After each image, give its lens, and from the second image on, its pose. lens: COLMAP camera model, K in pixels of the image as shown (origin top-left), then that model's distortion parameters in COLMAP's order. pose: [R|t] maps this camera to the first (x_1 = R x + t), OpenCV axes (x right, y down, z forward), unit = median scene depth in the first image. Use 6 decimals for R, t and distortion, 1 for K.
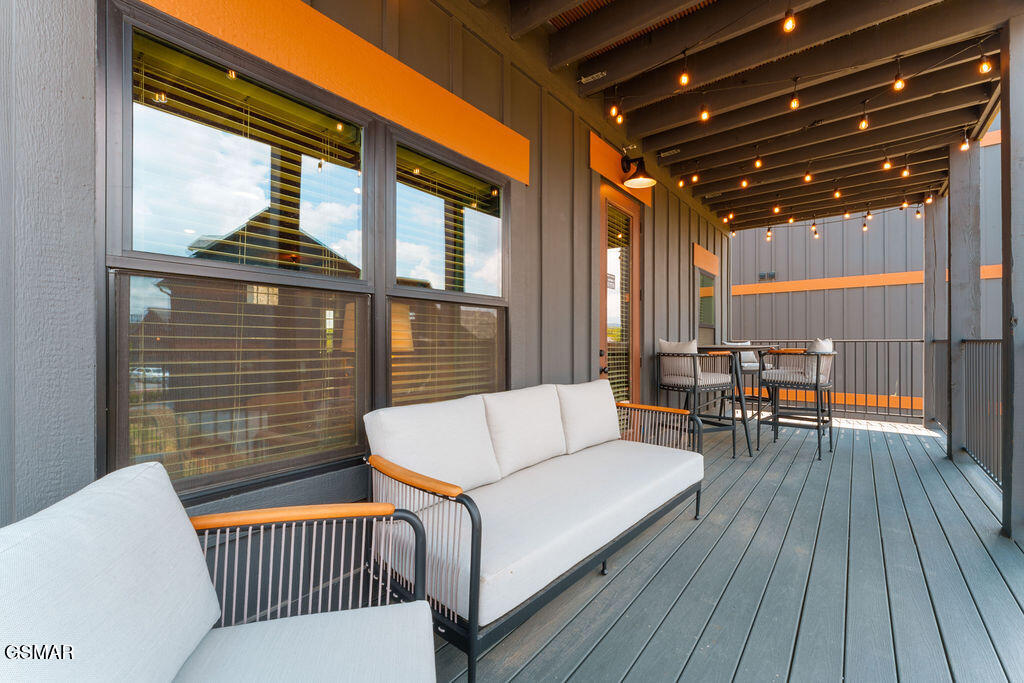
lens RADIAL K [[431.9, 0, 512.0], [0, 431.9, 341.5], [0, 0, 1]] dist [-0.000731, -0.000181]
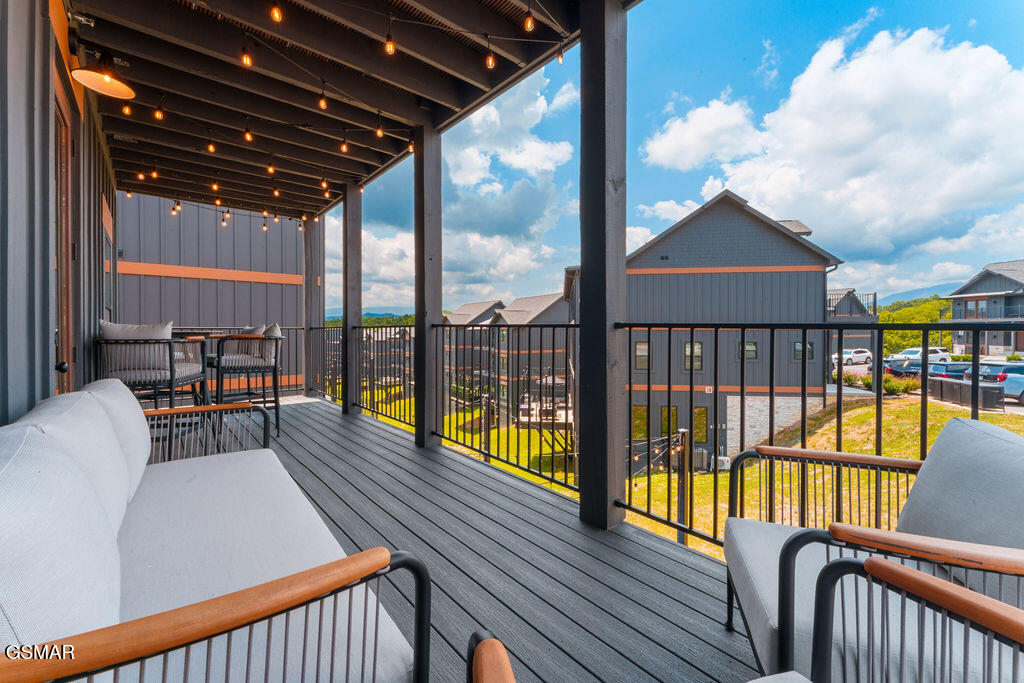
lens RADIAL K [[425.3, 0, 510.5], [0, 425.3, 335.6], [0, 0, 1]] dist [-0.000628, -0.000033]
pose [[0.192889, -0.005525, 0.981205, -0.171965], [-0.006753, 0.999953, 0.006958, 0.008958], [-0.981197, -0.007969, 0.192842, 0.181972]]
